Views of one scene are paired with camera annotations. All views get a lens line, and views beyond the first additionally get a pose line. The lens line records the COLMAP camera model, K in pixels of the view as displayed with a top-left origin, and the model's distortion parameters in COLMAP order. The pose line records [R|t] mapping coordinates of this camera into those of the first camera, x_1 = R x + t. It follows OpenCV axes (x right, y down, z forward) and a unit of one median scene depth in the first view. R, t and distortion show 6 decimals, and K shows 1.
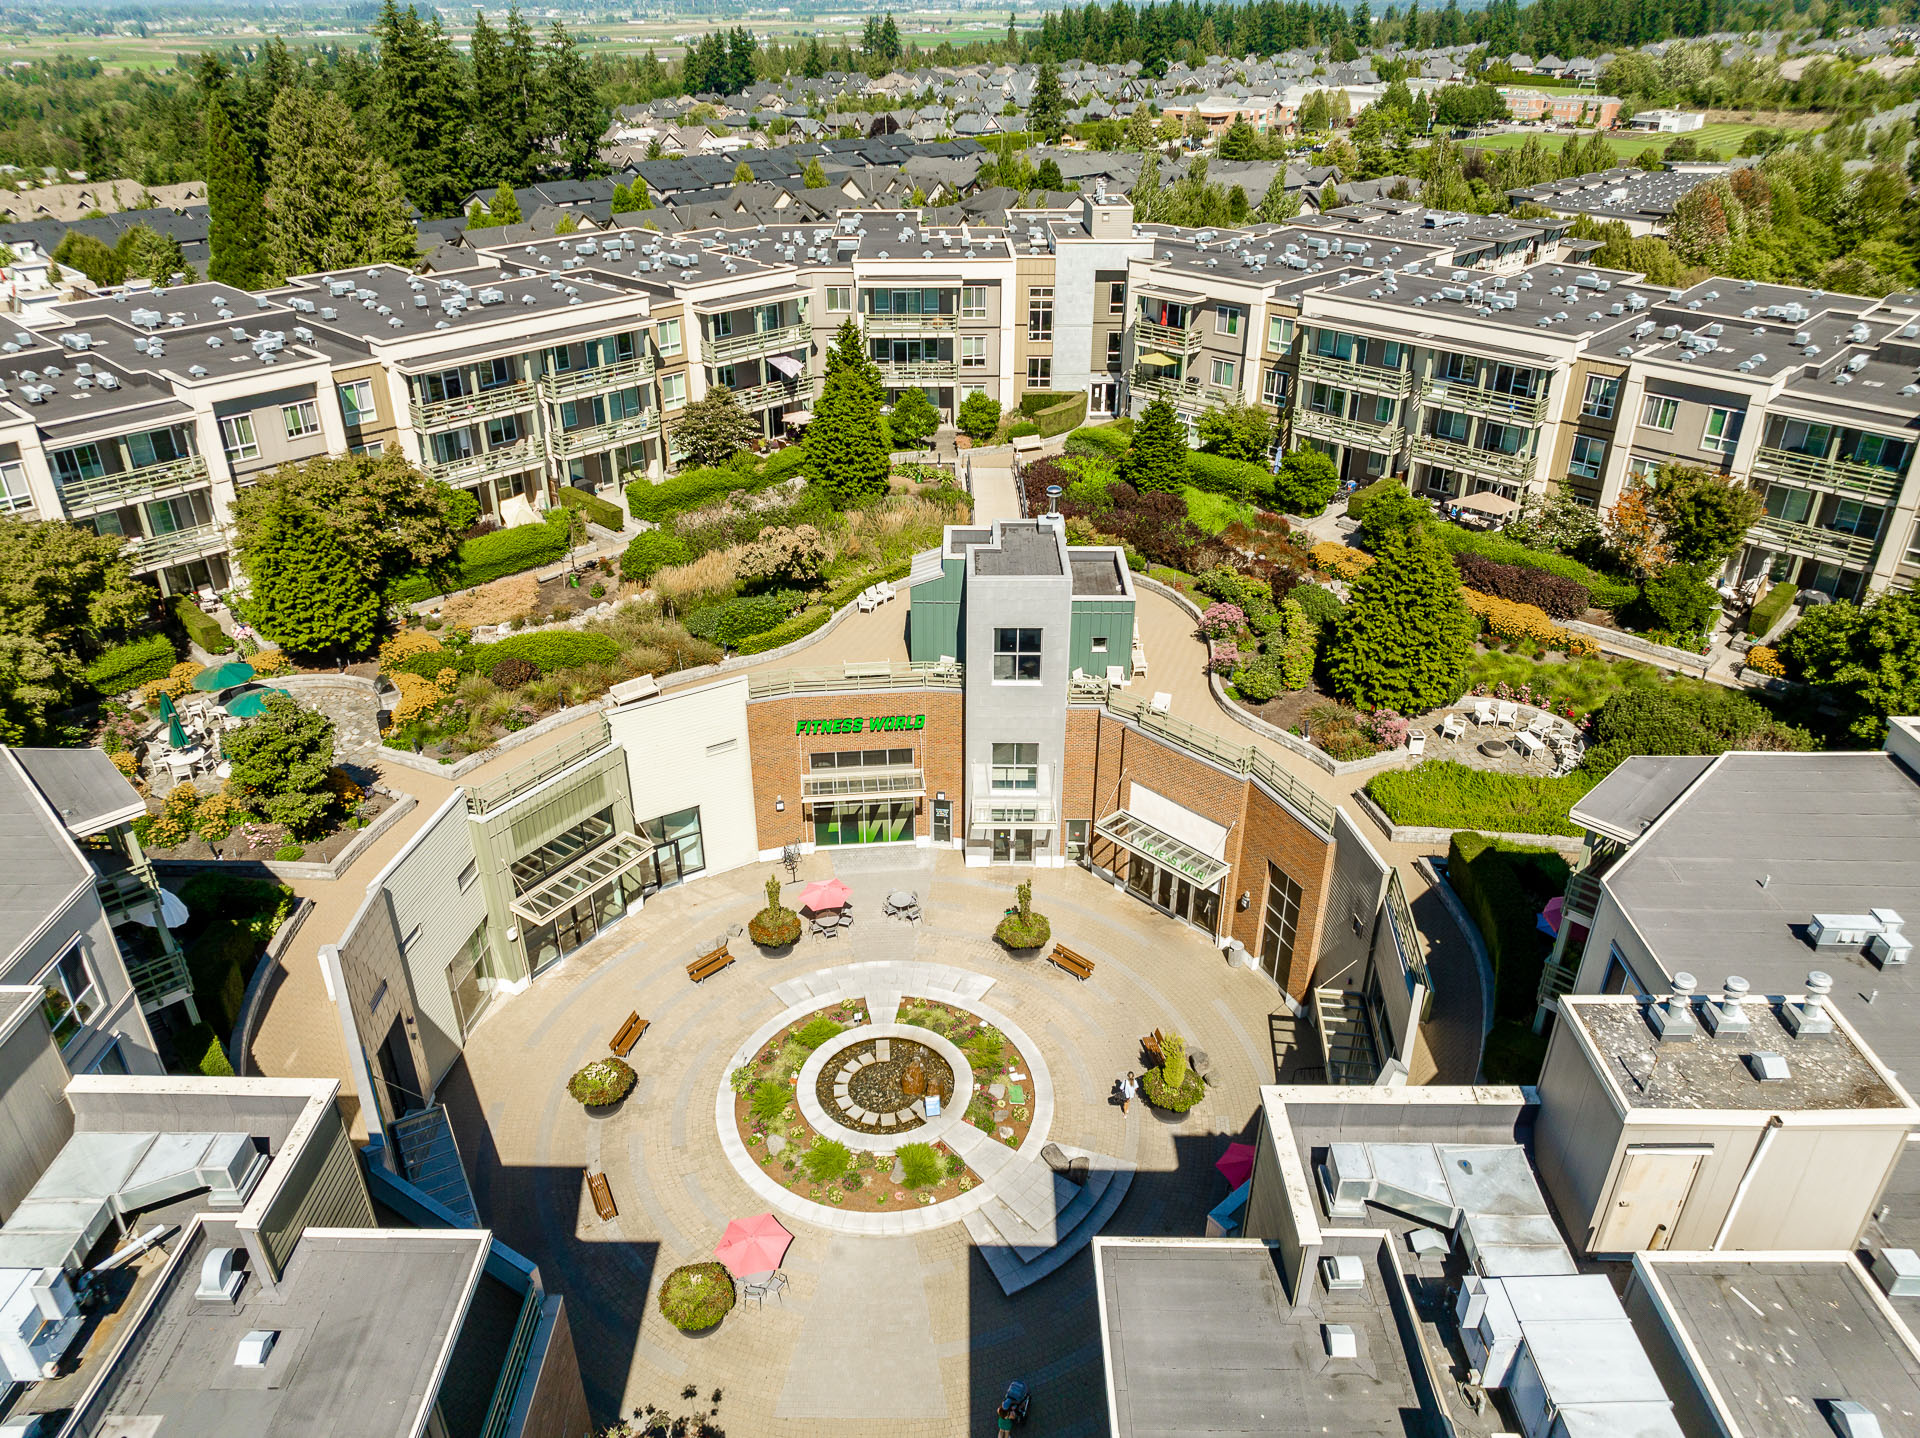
lens RADIAL K [[1347.8, 0, 960.0], [0, 1347.8, 719.0], [0, 0, 1]] dist [-0.038658, 0.000046]
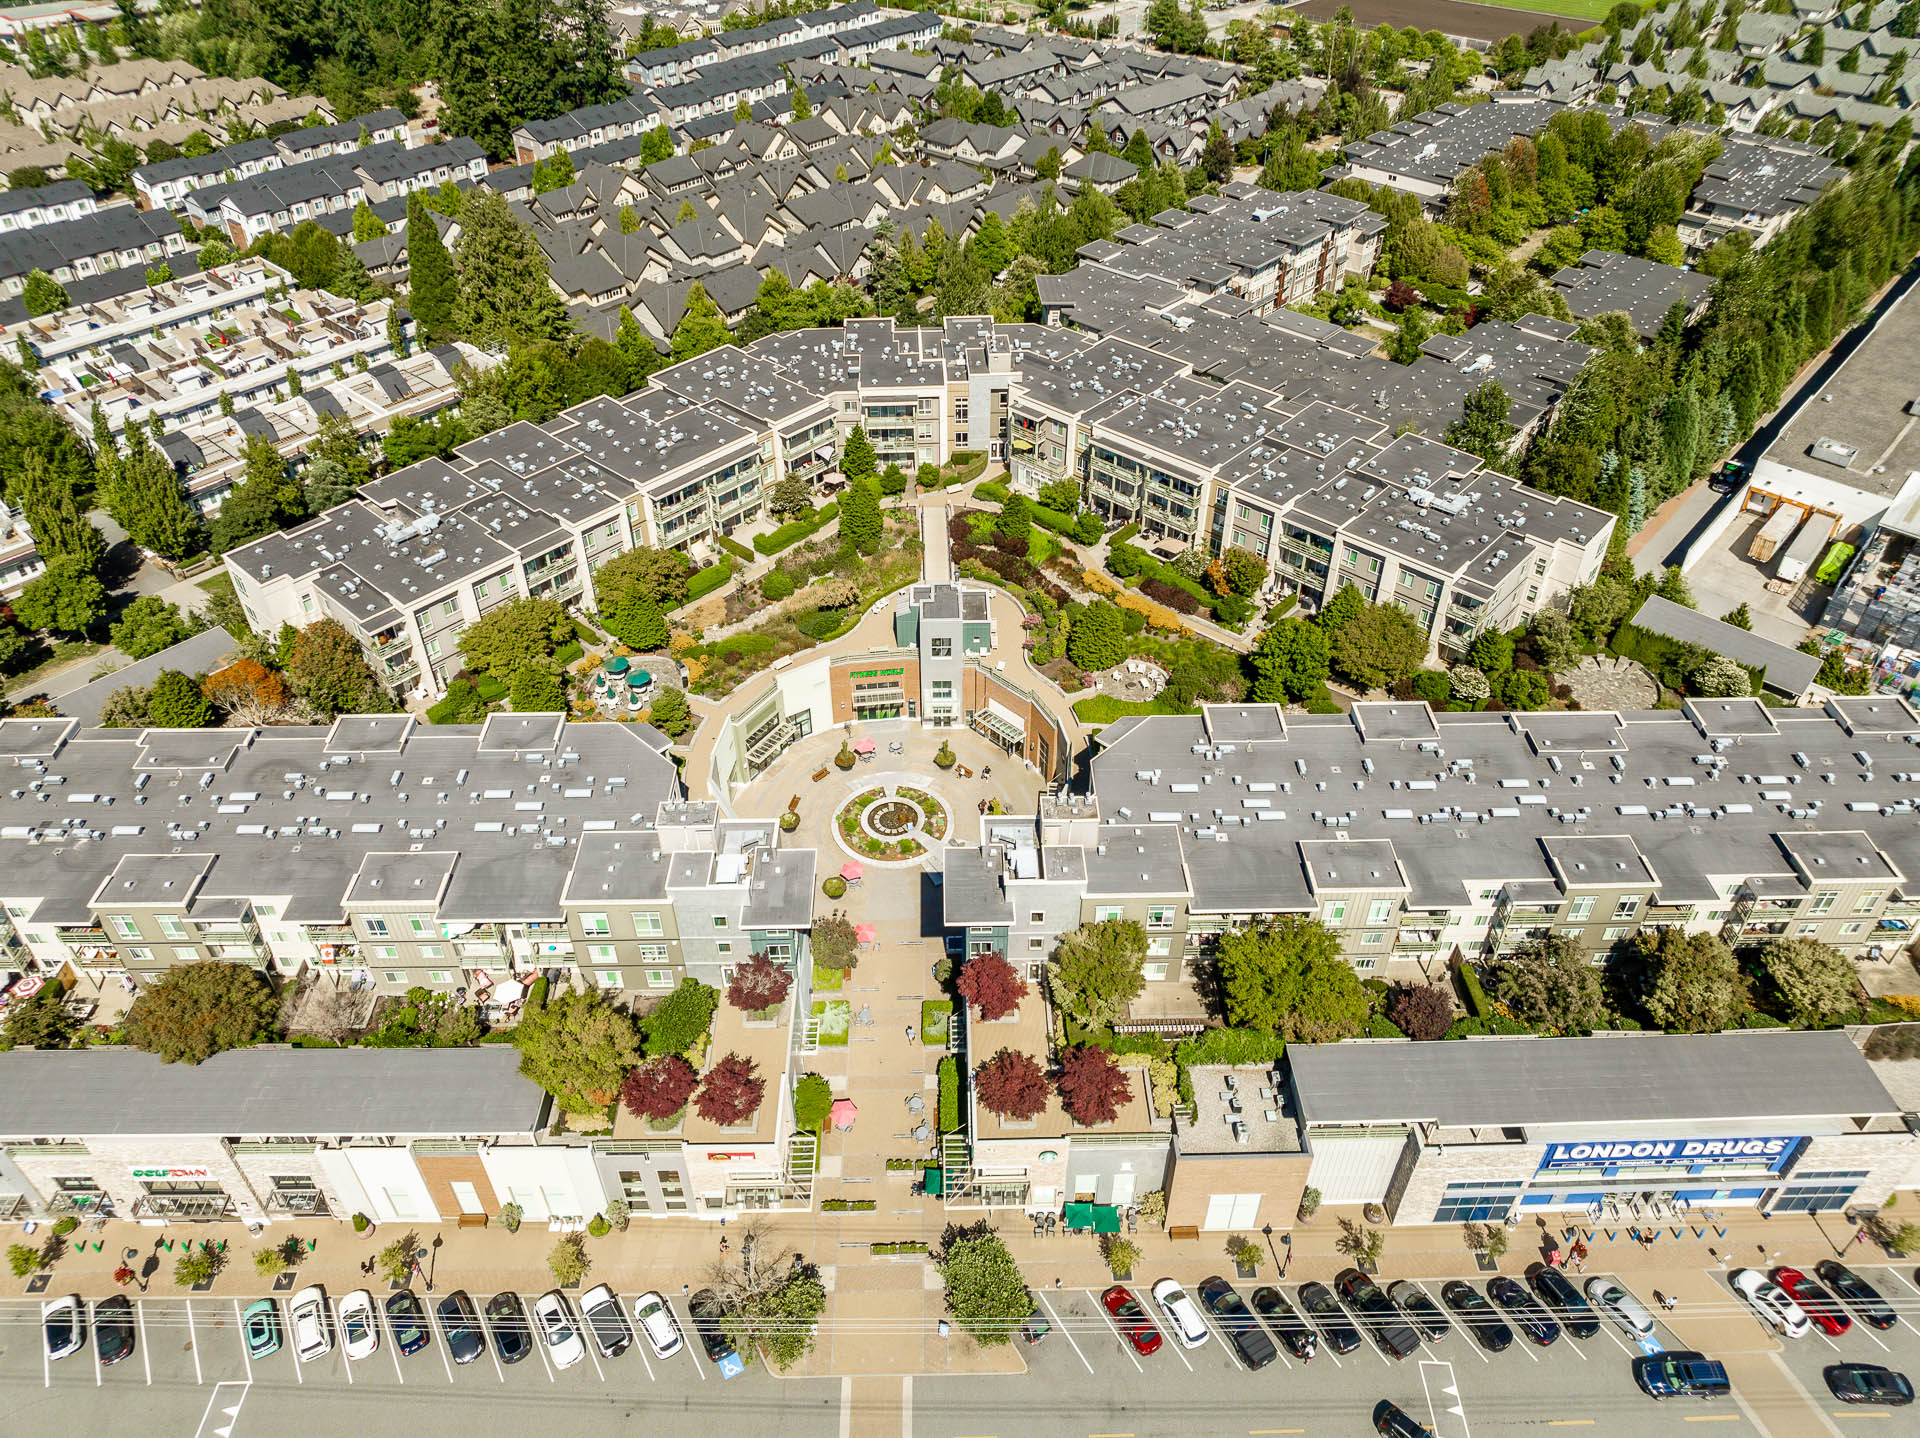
lens RADIAL K [[1347.8, 0, 960.0], [0, 1347.8, 719.0], [0, 0, 1]] dist [-0.038658, 0.000046]
pose [[0.999723, -0.017448, 0.015778, 0.032177], [0.014244, 0.982769, 0.184289, -0.332849], [-0.018722, -0.184013, 0.982745, -1.279444]]
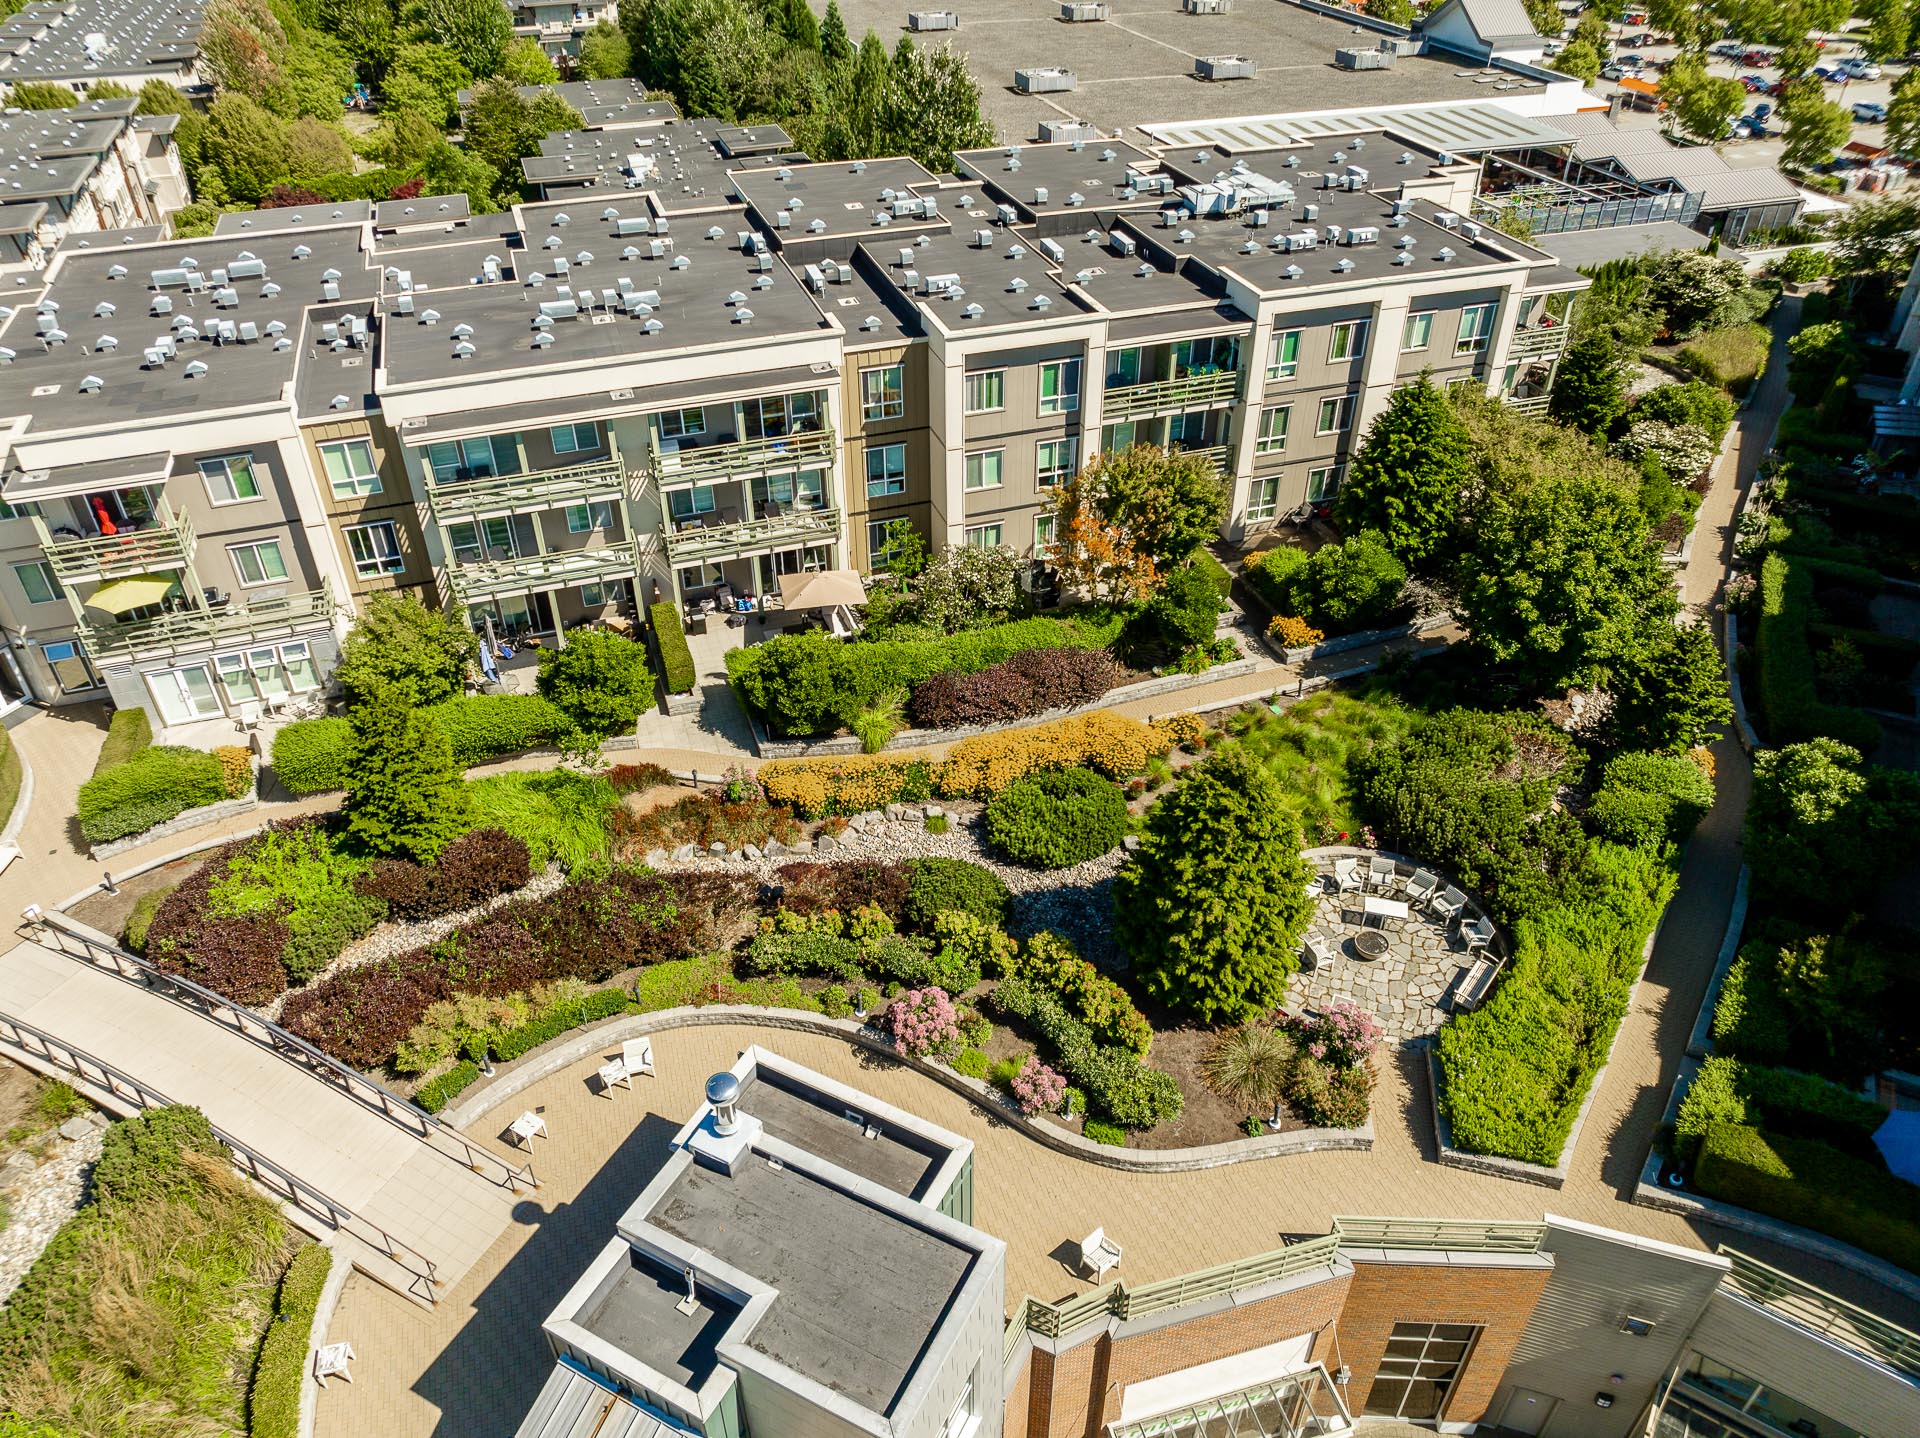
lens RADIAL K [[1347.8, 0, 960.0], [0, 1347.8, 719.0], [0, 0, 1]] dist [-0.038658, 0.000046]
pose [[0.462688, -0.530203, 0.710496, -0.138832], [0.430051, 0.835066, 0.343105, -0.371158], [-0.775227, 0.146799, 0.614389, 0.608702]]
